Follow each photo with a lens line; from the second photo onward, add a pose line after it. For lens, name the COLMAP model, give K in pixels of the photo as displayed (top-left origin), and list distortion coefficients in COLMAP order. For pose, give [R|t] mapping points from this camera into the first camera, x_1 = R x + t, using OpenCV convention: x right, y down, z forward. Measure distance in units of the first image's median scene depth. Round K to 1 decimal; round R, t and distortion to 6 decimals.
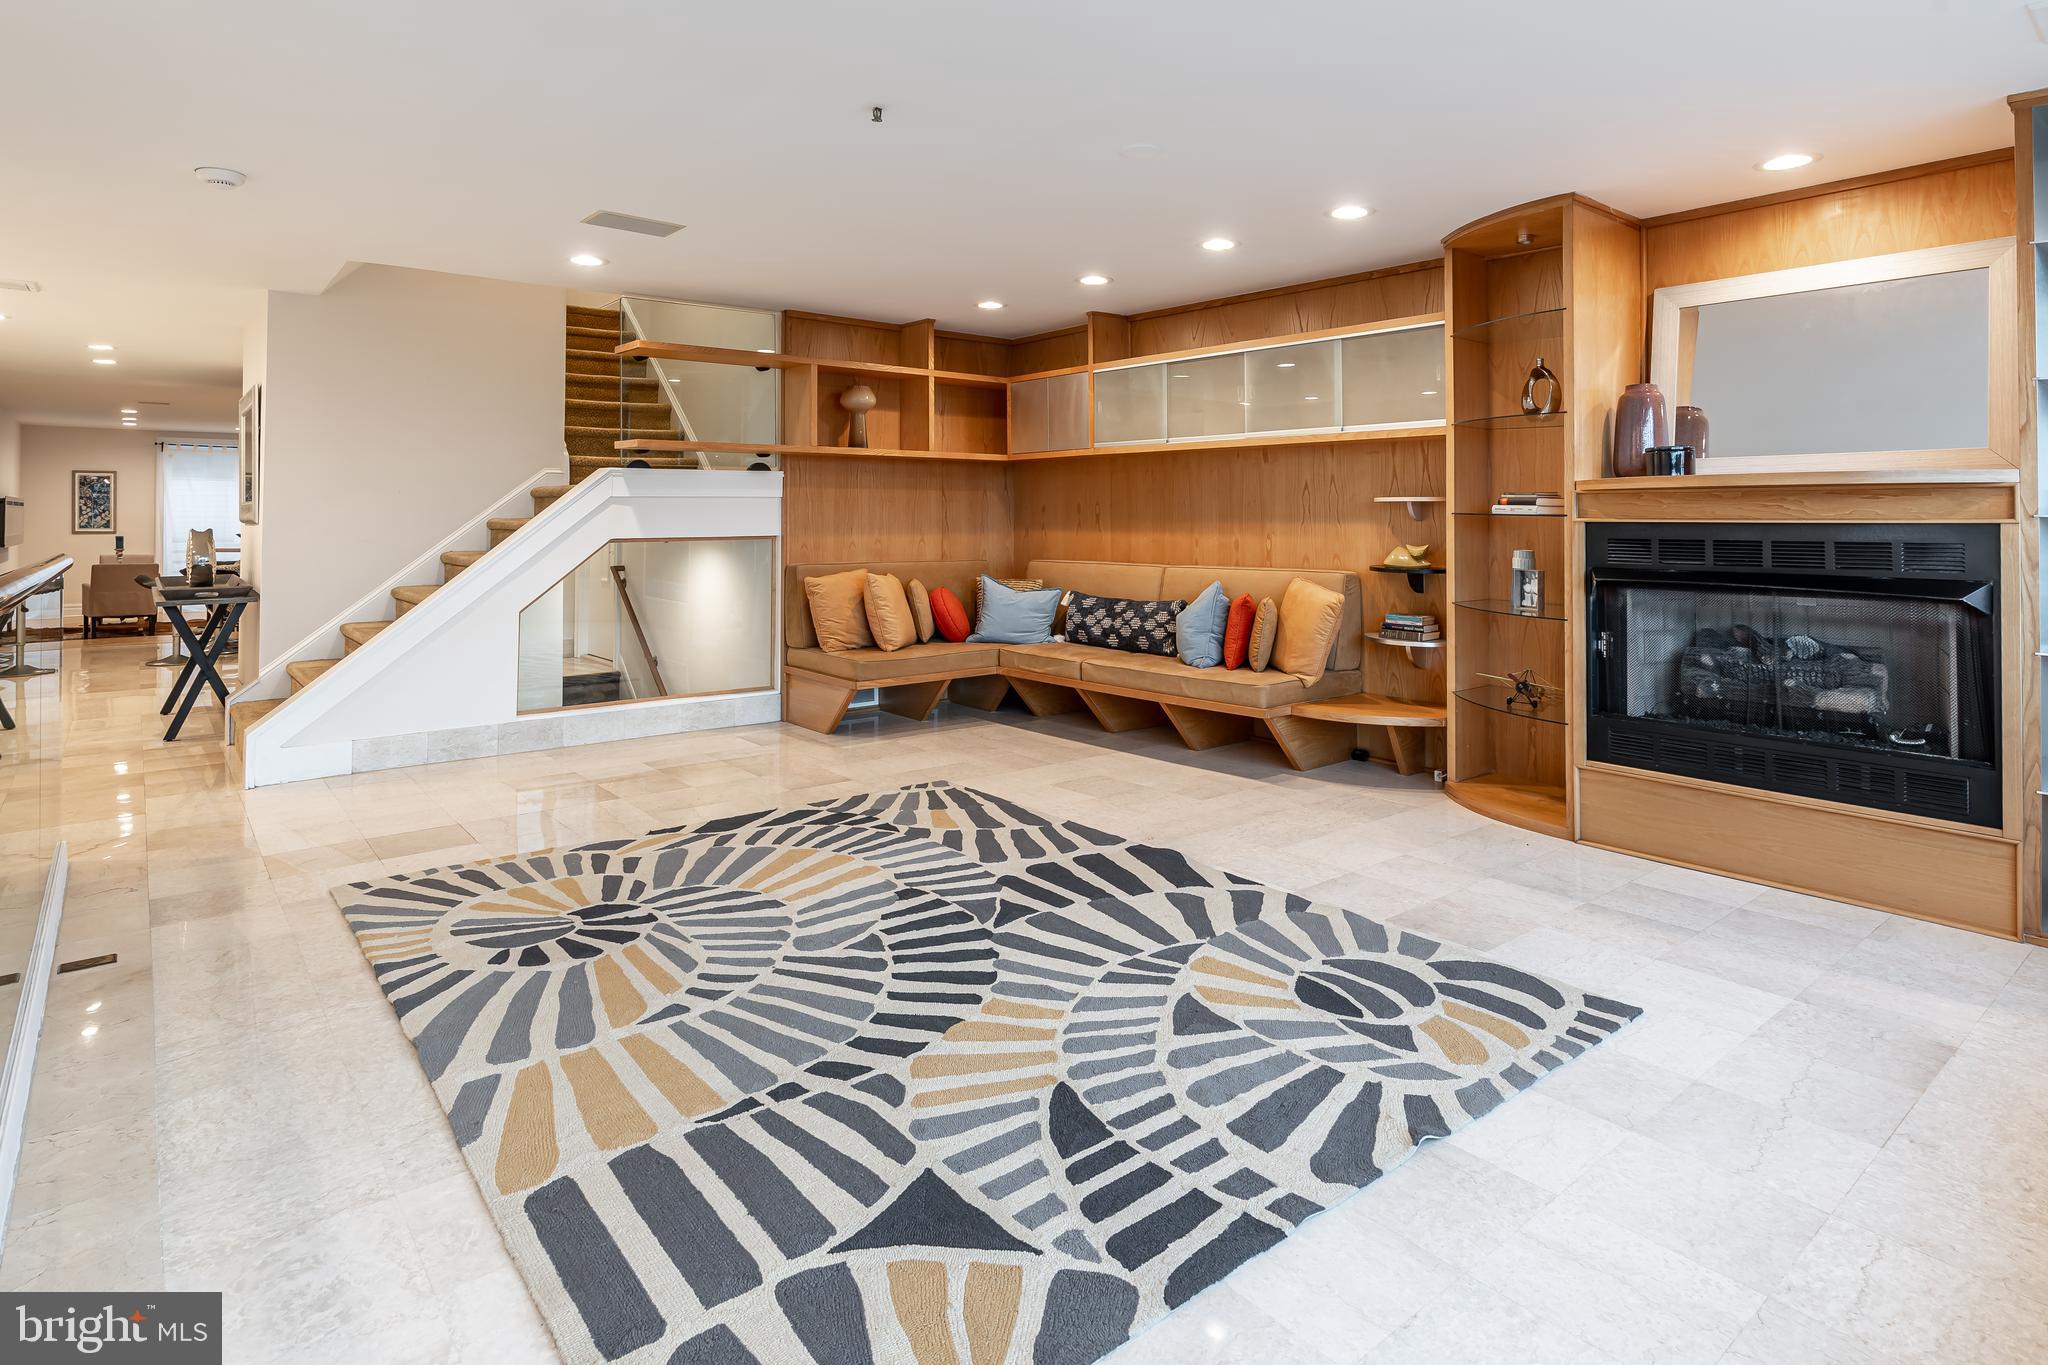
lens RADIAL K [[1062.7, 0, 1024.3], [0, 1062.7, 505.9], [0, 0, 1]] dist [-0.001065, 0.000020]
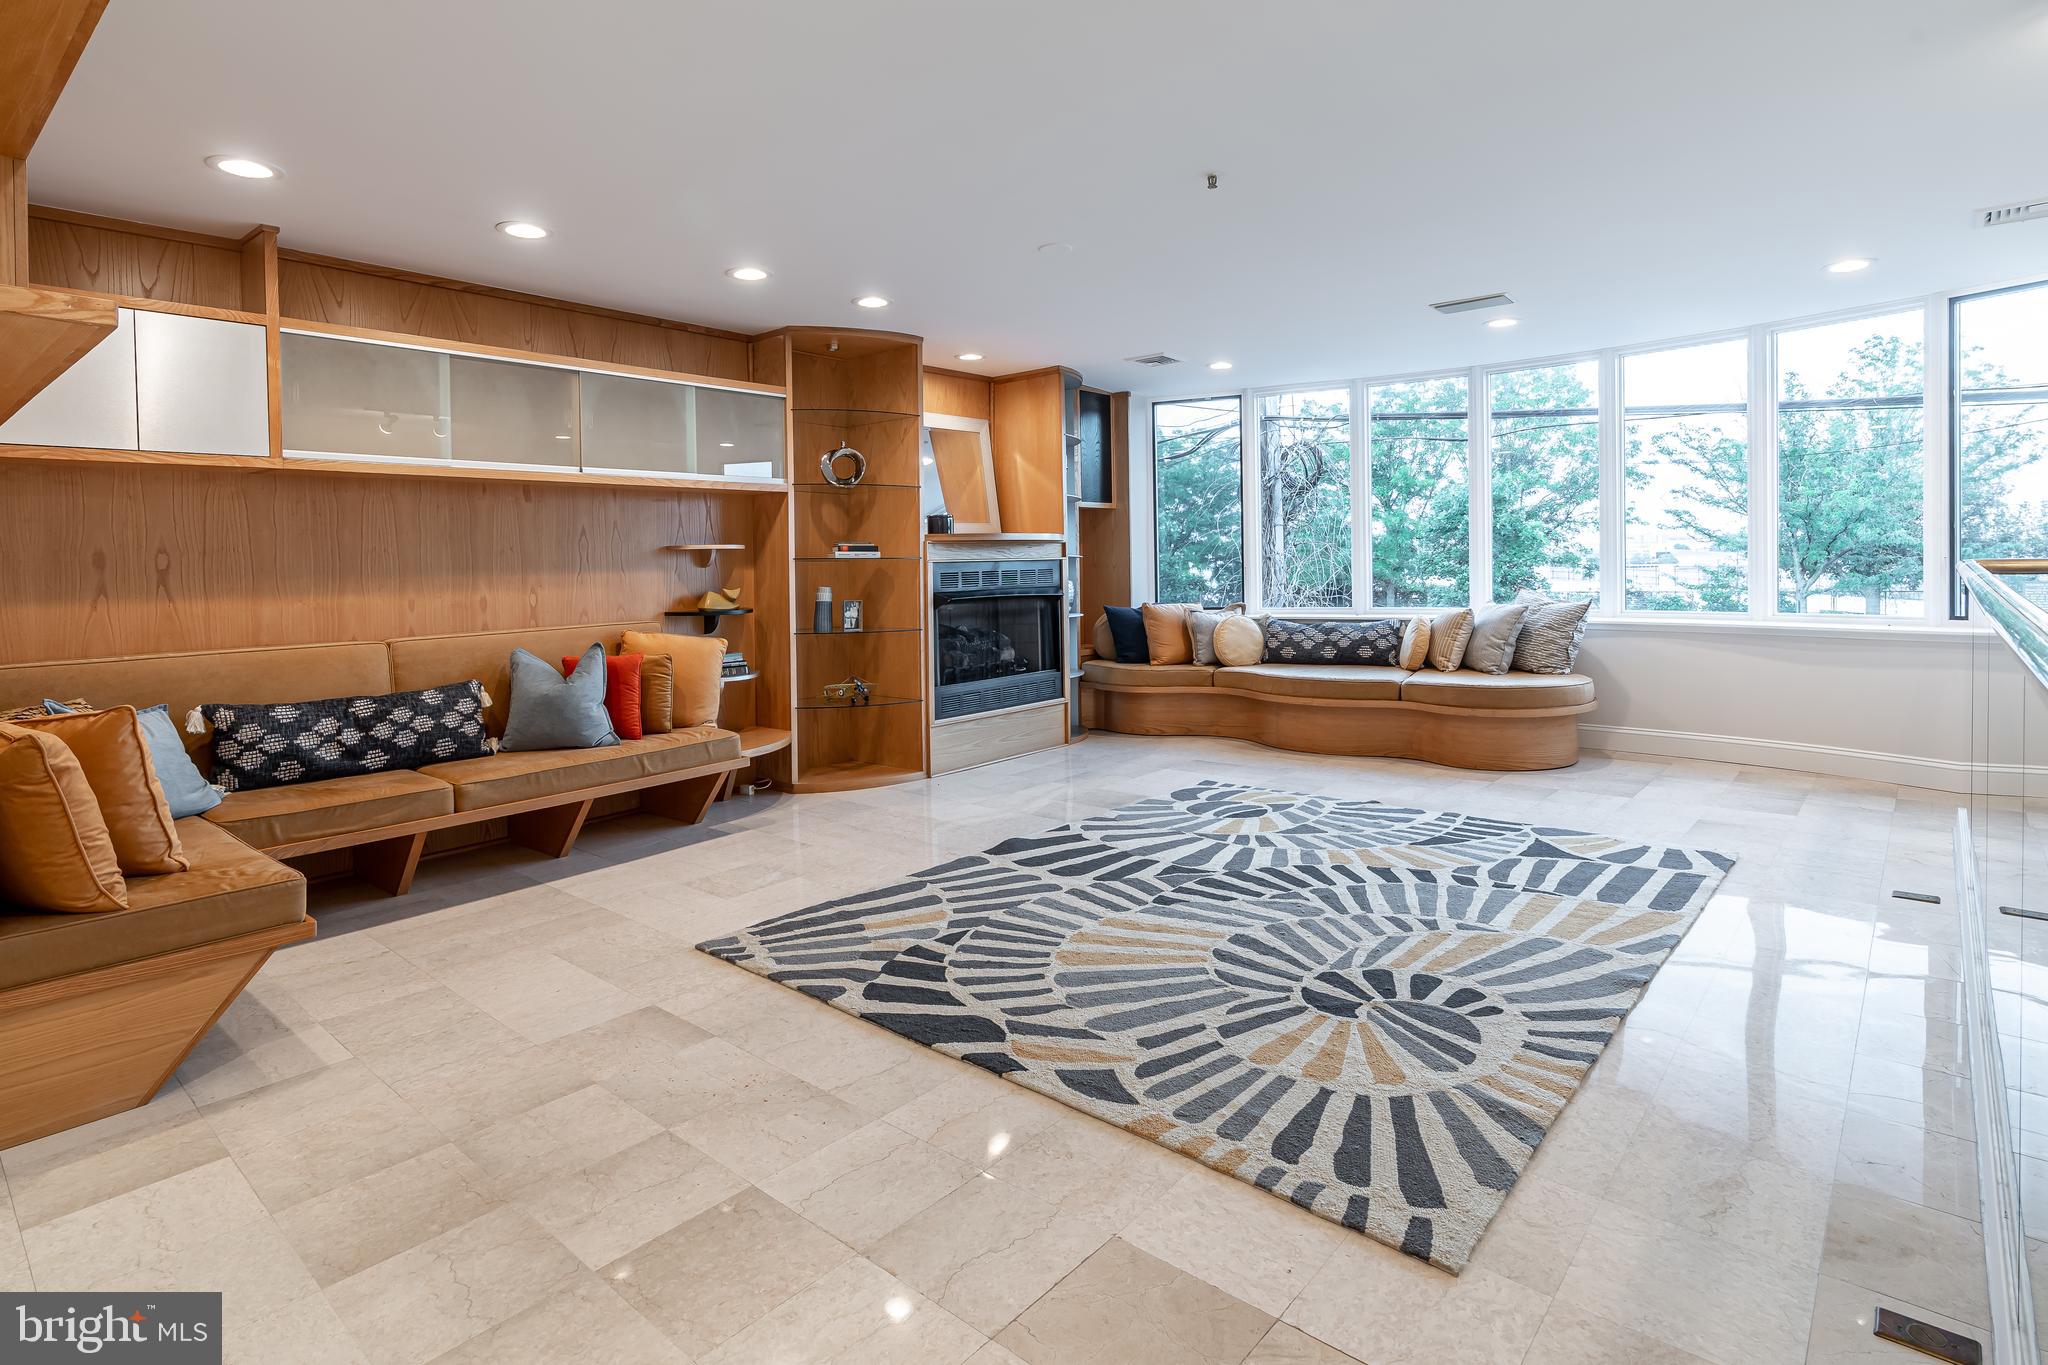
lens RADIAL K [[1055.4, 0, 1027.6], [0, 1055.4, 599.0], [0, 0, 1]] dist [-0.003795, -0.000345]
pose [[-0.161689, -0.031694, 0.986333, -0.614376], [0.013332, 0.999323, 0.034297, 0.011577], [-0.986752, 0.018696, -0.161156, 0.707358]]
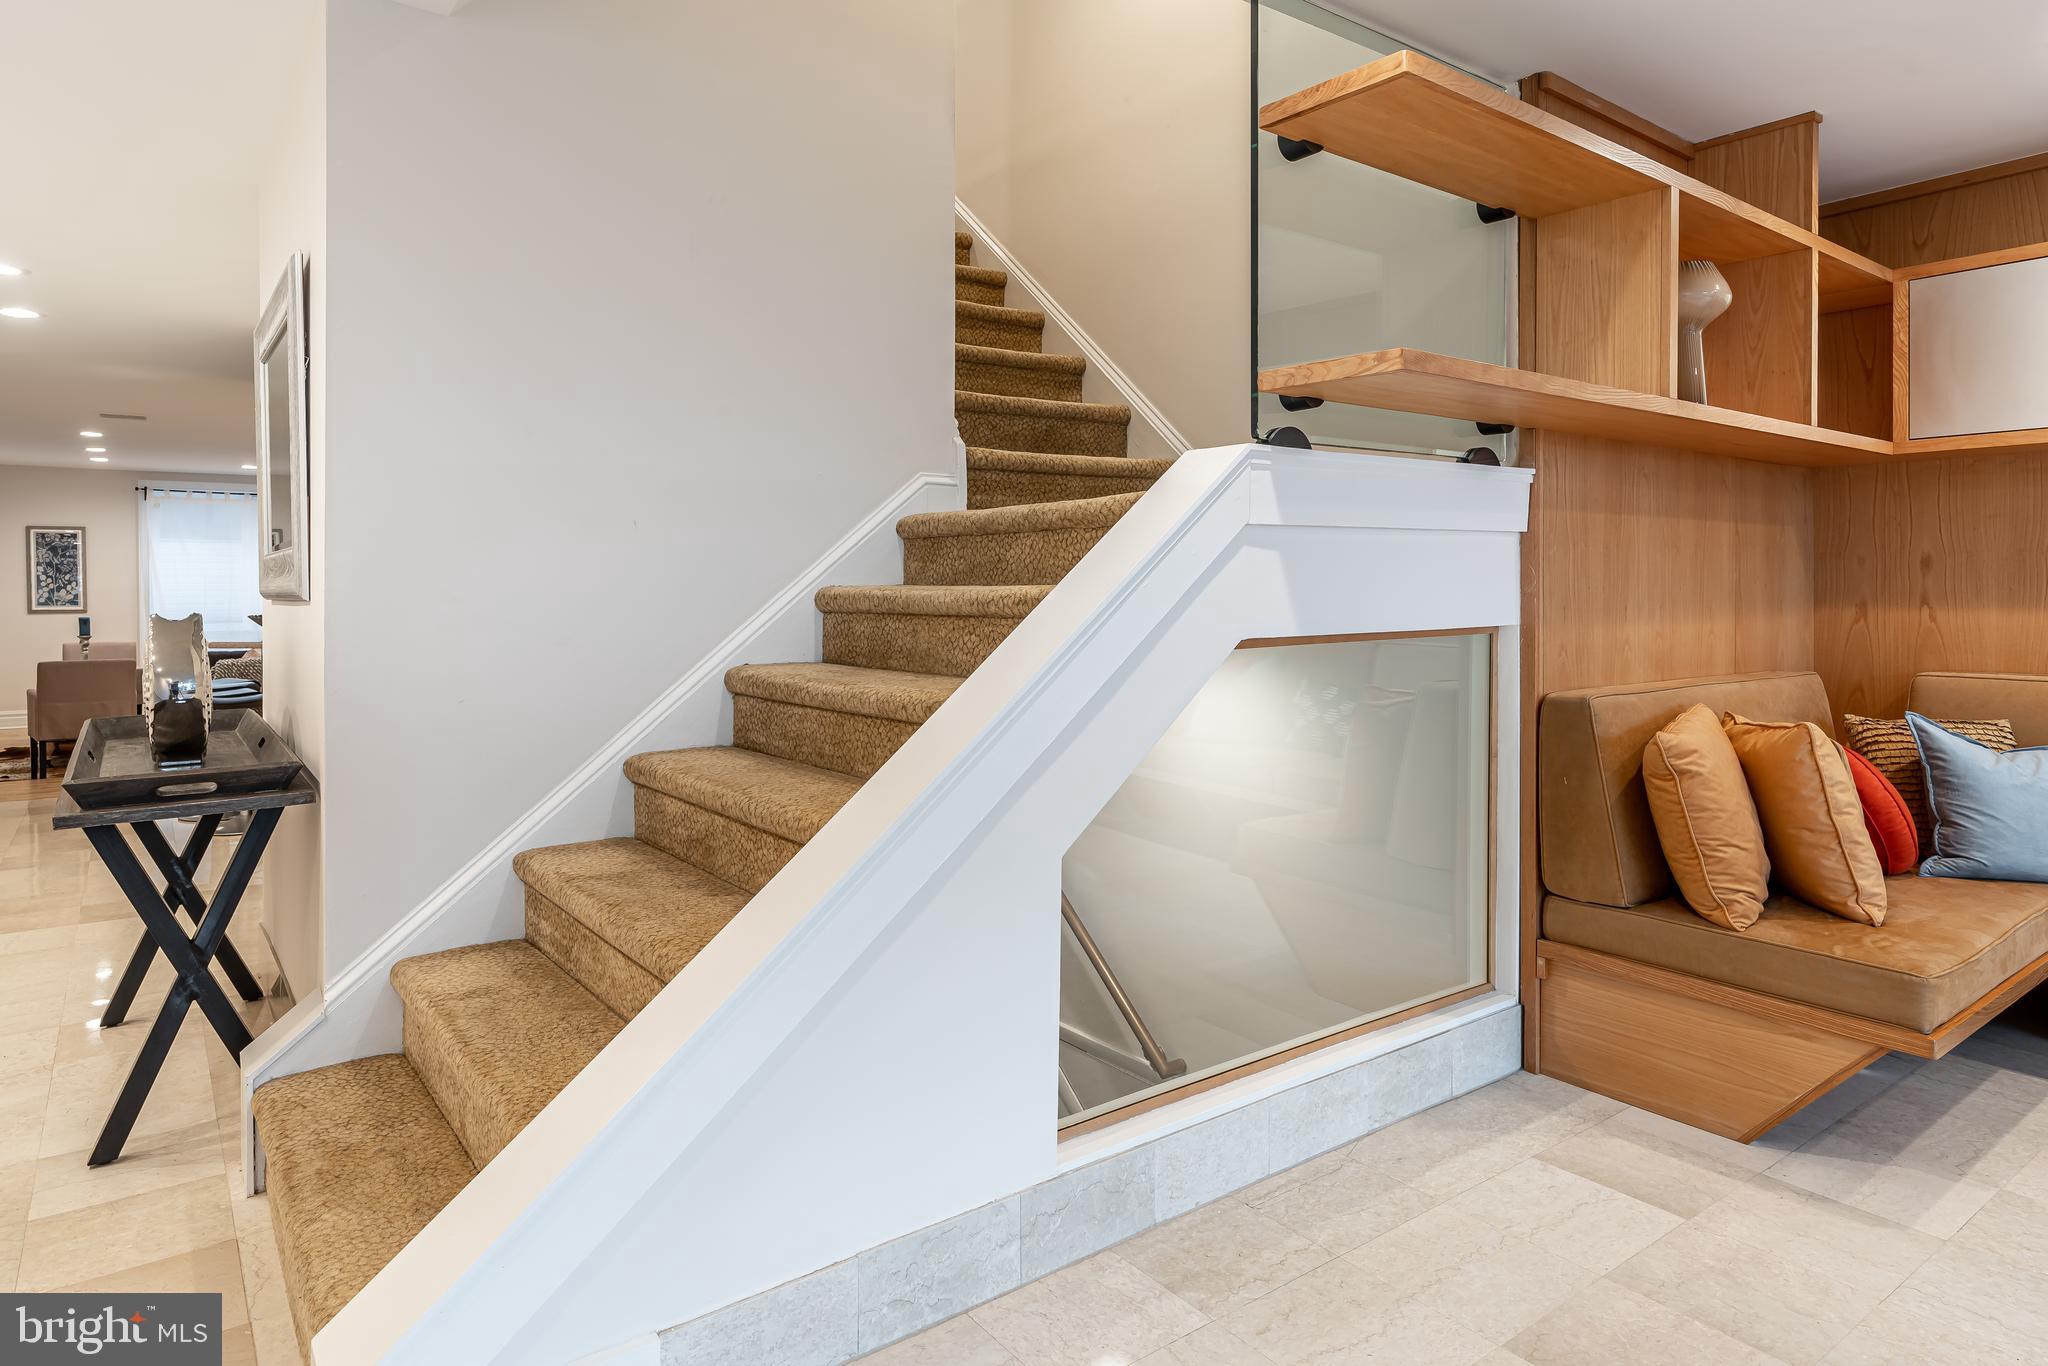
lens RADIAL K [[1186.0, 0, 1017.8], [0, 1186.0, 603.3], [0, 0, 1]] dist [-0.001879, -0.001286]
pose [[0.998293, -0.003741, -0.058292, -0.413243], [0.005162, 0.999693, 0.024243, 0.007765], [0.058183, -0.024503, 0.998005, 0.548867]]
